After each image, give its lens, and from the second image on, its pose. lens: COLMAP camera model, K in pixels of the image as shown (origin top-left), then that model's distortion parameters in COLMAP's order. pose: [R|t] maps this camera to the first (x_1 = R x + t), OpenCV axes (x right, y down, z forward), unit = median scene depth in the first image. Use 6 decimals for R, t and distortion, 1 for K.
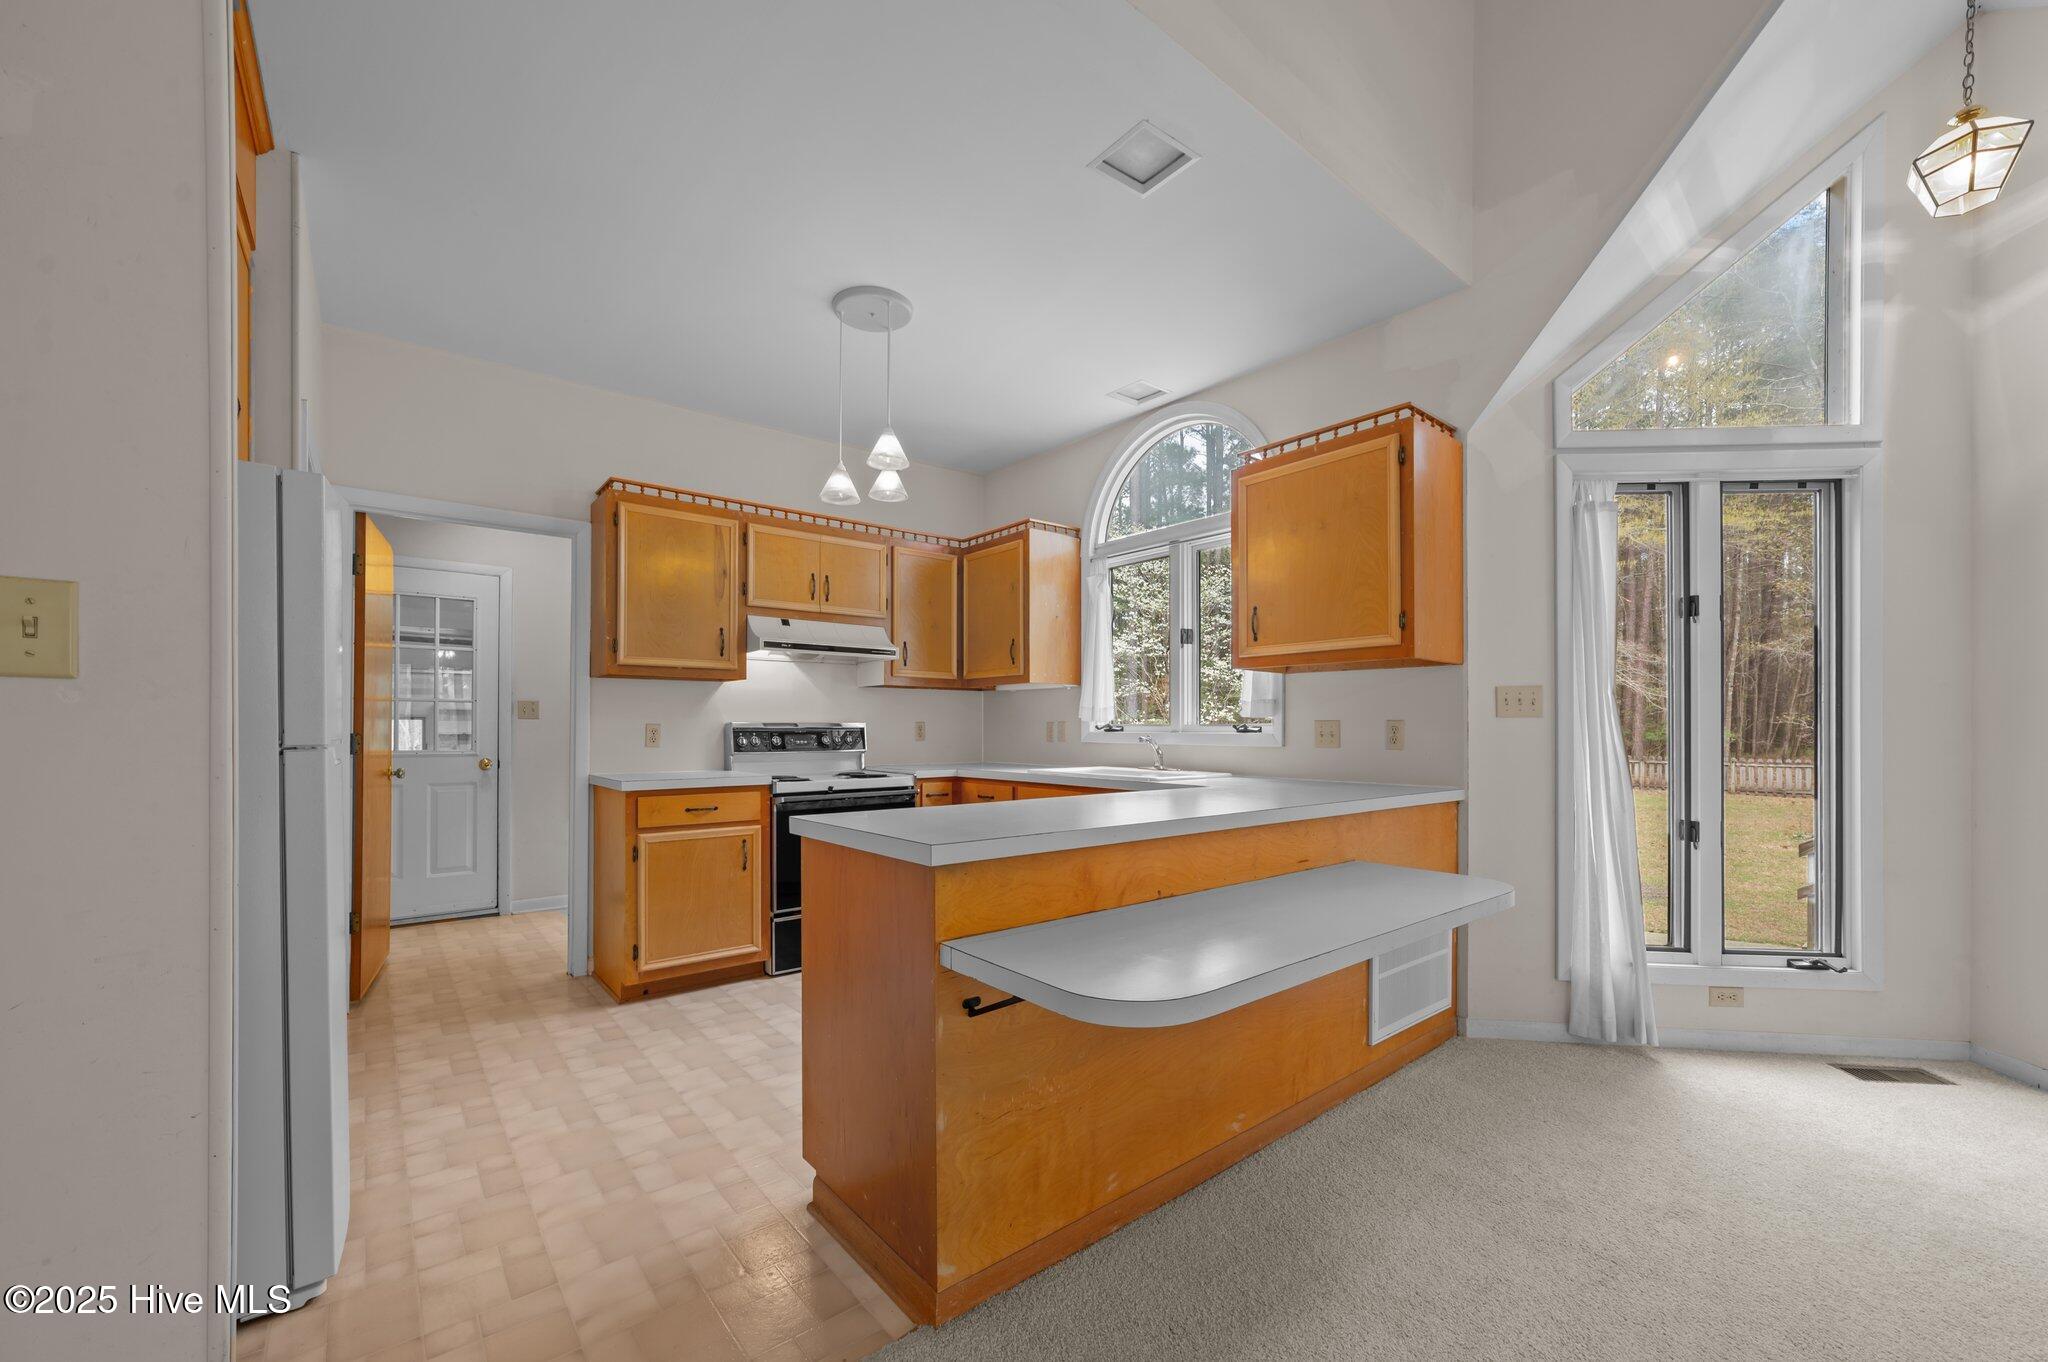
lens RADIAL K [[809.1, 0, 1025.4], [0, 809.1, 700.9], [0, 0, 1]] dist [0.001789, 0.000121]
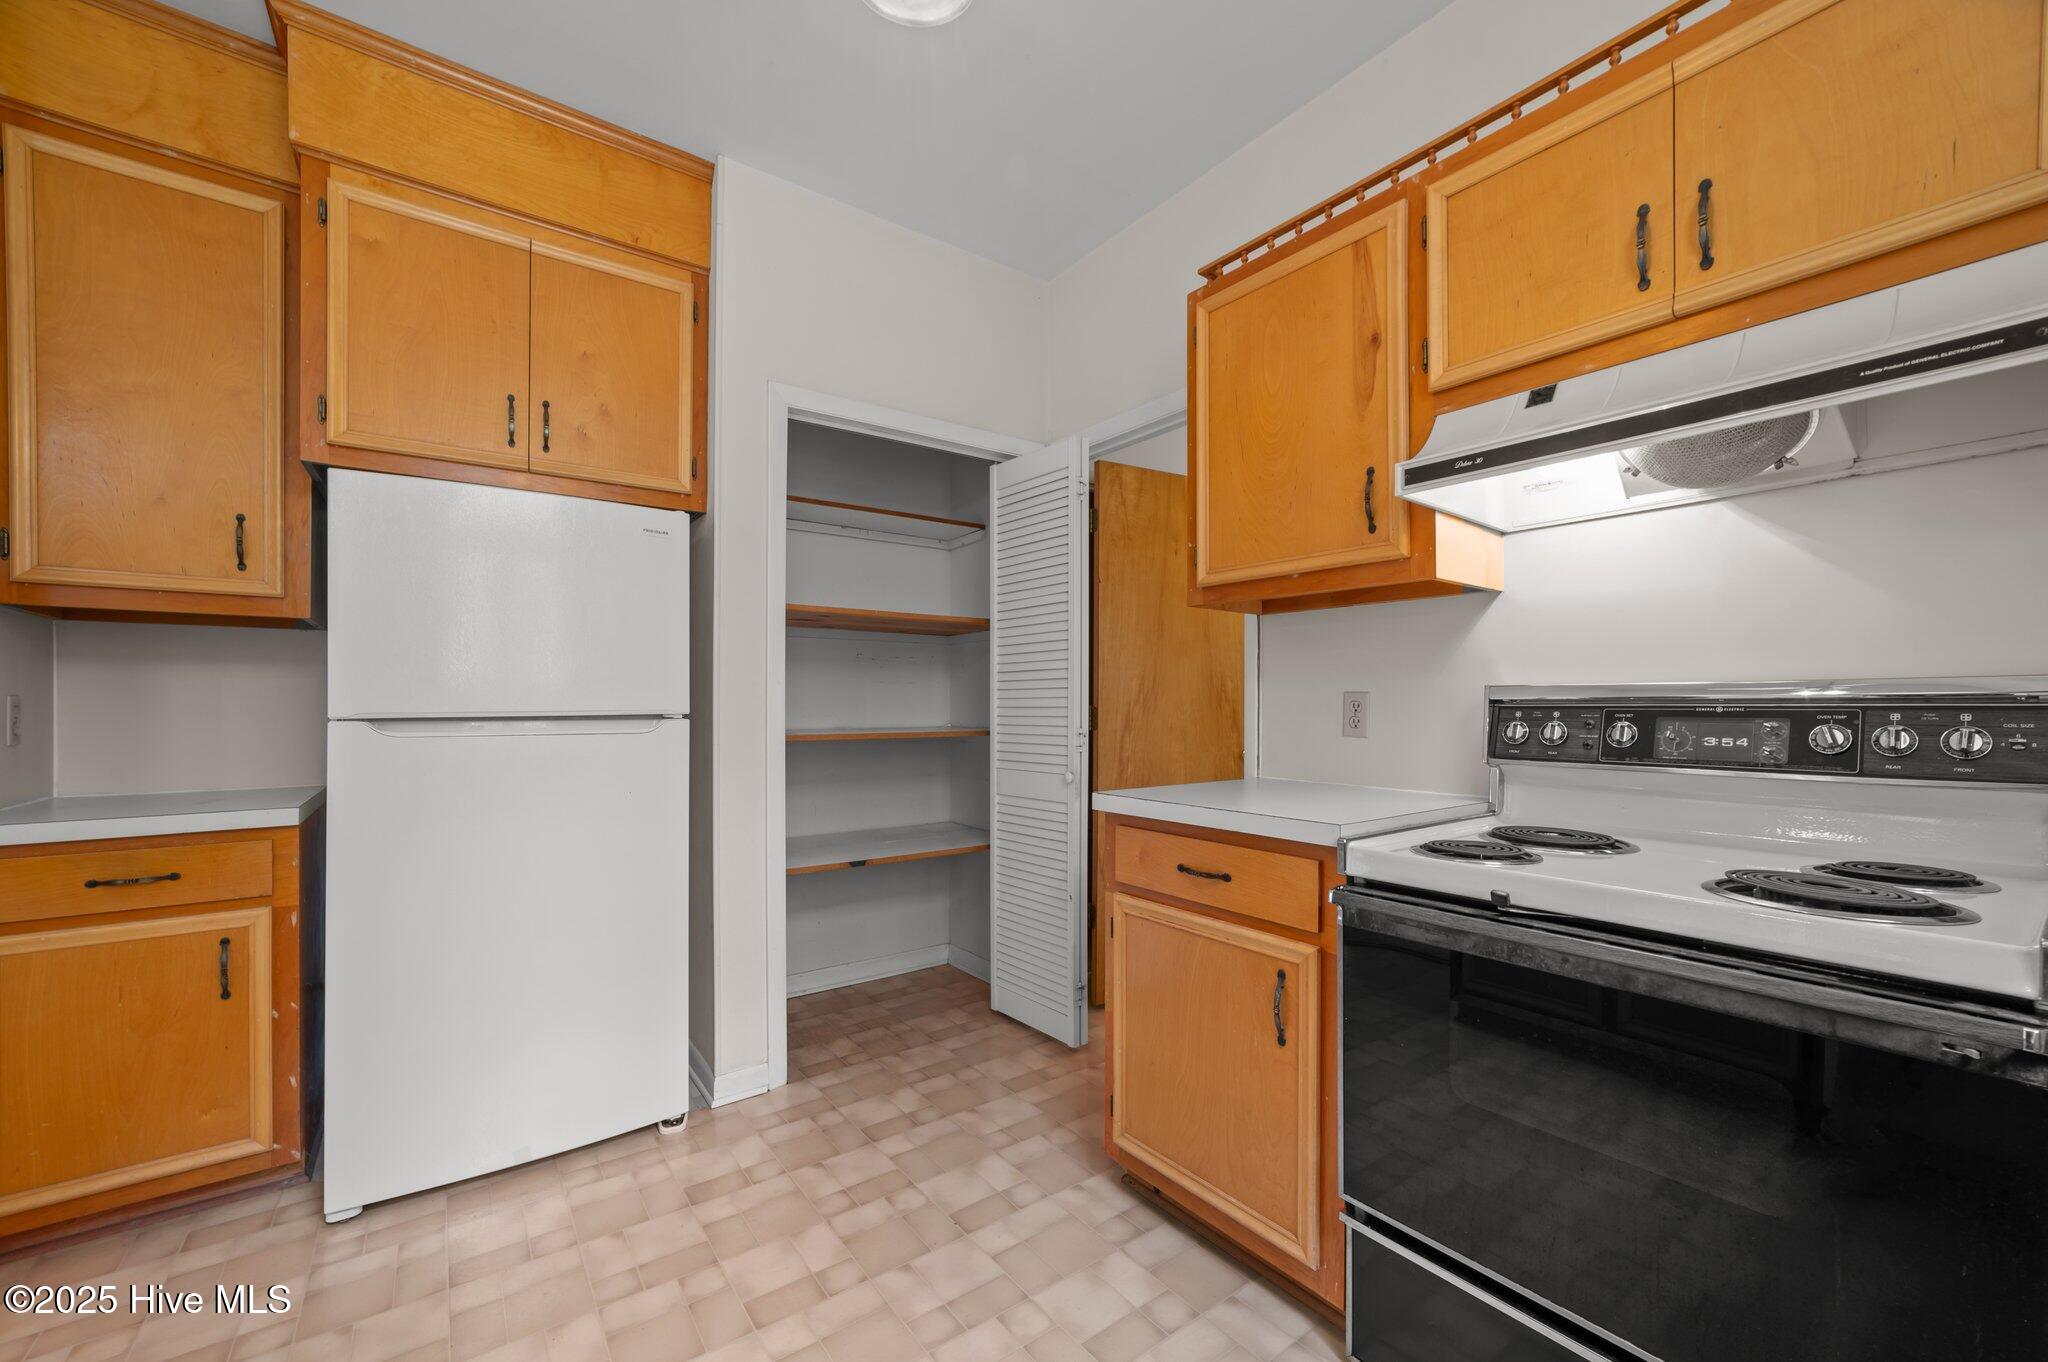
lens RADIAL K [[809.1, 0, 1025.4], [0, 809.1, 700.9], [0, 0, 1]] dist [0.001789, 0.000121]
pose [[-0.043720, -0.003007, -0.999039, 0.062227], [0.034023, 0.999411, -0.004497, 0.028636], [0.998464, -0.034187, -0.043592, 0.790135]]
